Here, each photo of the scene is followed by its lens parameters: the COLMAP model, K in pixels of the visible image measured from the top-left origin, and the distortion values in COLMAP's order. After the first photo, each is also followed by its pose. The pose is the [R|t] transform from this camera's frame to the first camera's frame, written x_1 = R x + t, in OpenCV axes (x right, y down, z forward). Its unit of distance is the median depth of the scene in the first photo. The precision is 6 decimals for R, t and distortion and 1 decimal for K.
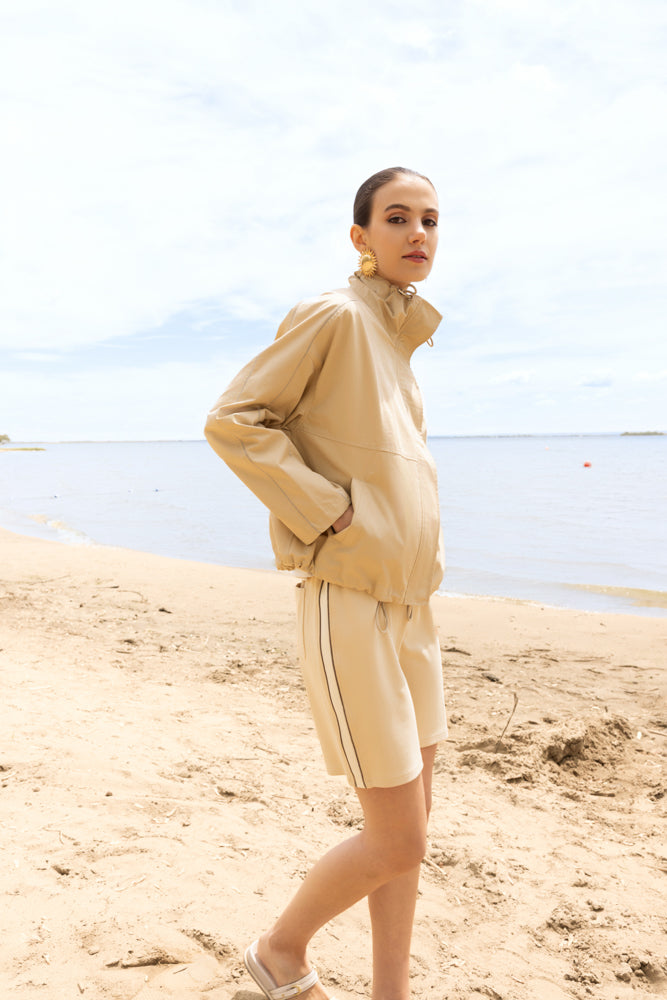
lens RADIAL K [[775.9, 0, 333.5], [0, 775.9, 500.0], [0, 0, 1]] dist [-0.047058, 0.002460]
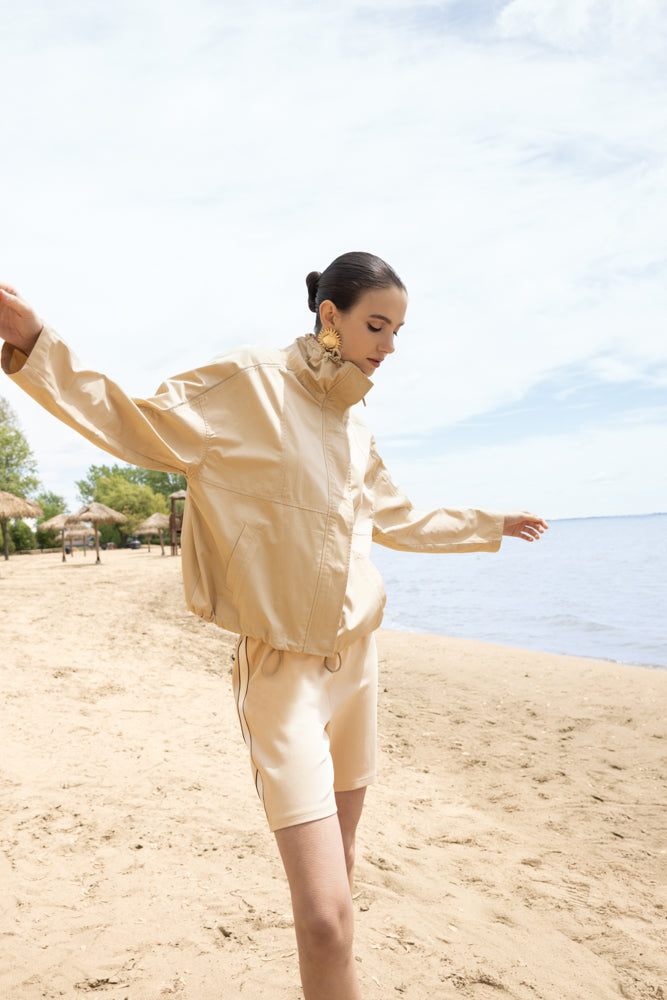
lens RADIAL K [[832.3, 0, 333.5], [0, 832.3, 500.0], [0, 0, 1]] dist [-0.008751, 0.000762]
pose [[0.900502, -0.061804, -0.430436, 0.272449], [0.017819, 0.994261, -0.105484, 0.021429], [0.434486, 0.087319, 0.896436, 0.002488]]
